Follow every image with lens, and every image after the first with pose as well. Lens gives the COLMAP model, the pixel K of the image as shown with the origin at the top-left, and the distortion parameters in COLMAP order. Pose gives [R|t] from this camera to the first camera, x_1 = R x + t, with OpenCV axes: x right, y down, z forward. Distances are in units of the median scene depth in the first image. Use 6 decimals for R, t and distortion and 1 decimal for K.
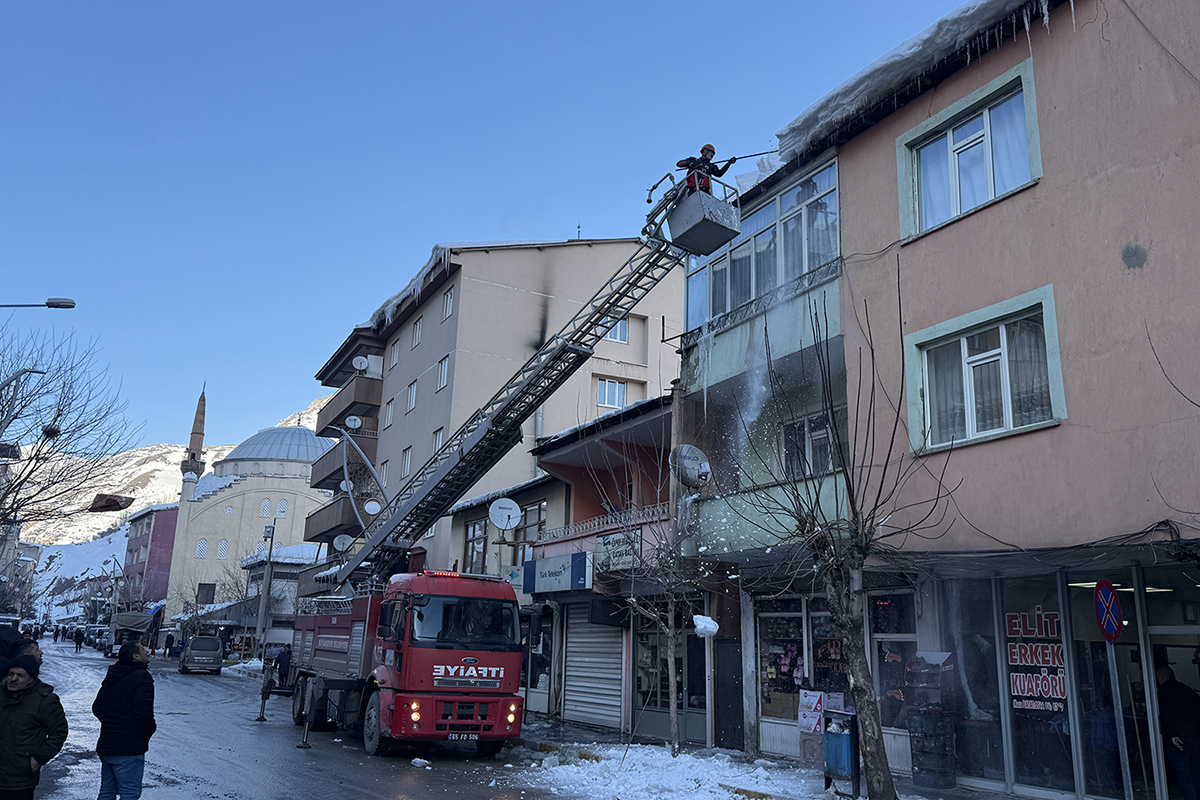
lens RADIAL K [[962.0, 0, 600.0], [0, 962.0, 400.0], [0, 0, 1]] dist [0.174925, -0.339168]
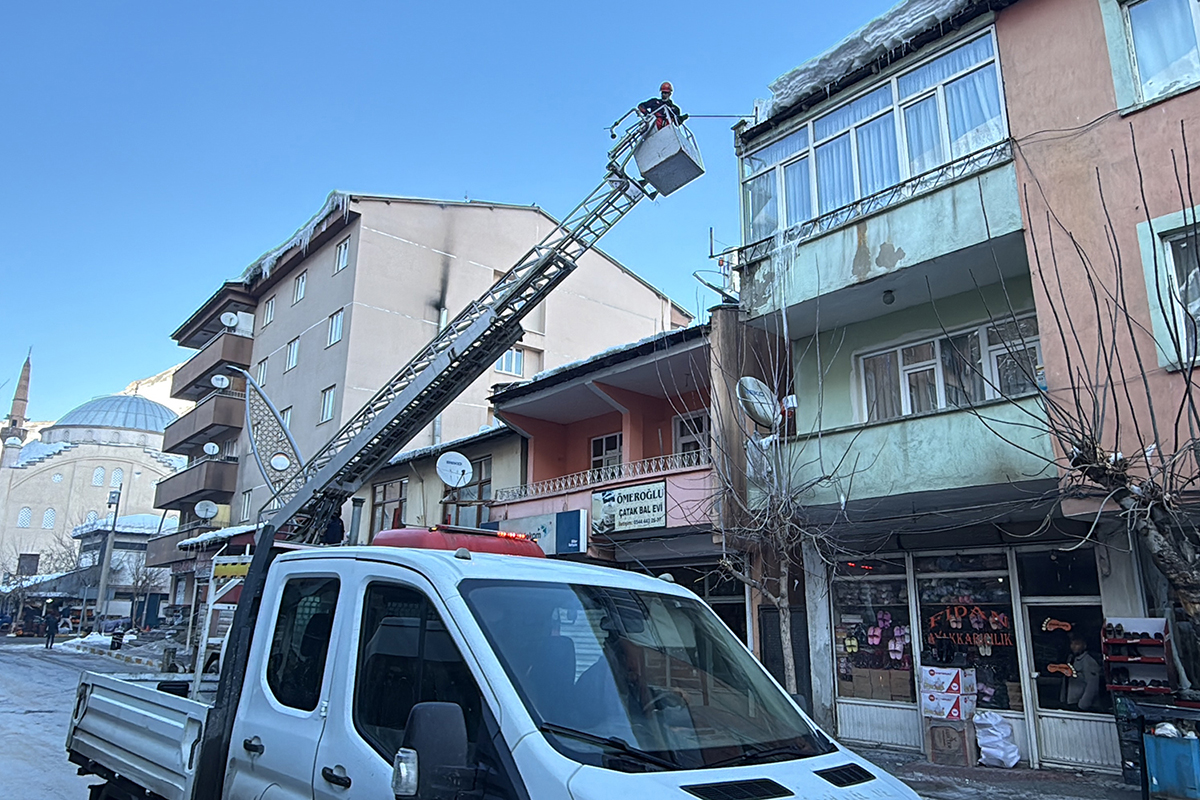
lens RADIAL K [[841.9, 0, 600.0], [0, 841.9, 400.0], [0, 0, 1]] dist [-0.001426, 0.002394]
pose [[0.973948, 0.037786, 0.223603, -0.134378], [-0.038264, 0.999265, -0.002197, 0.049157], [-0.223522, -0.006416, 0.974678, 0.217974]]
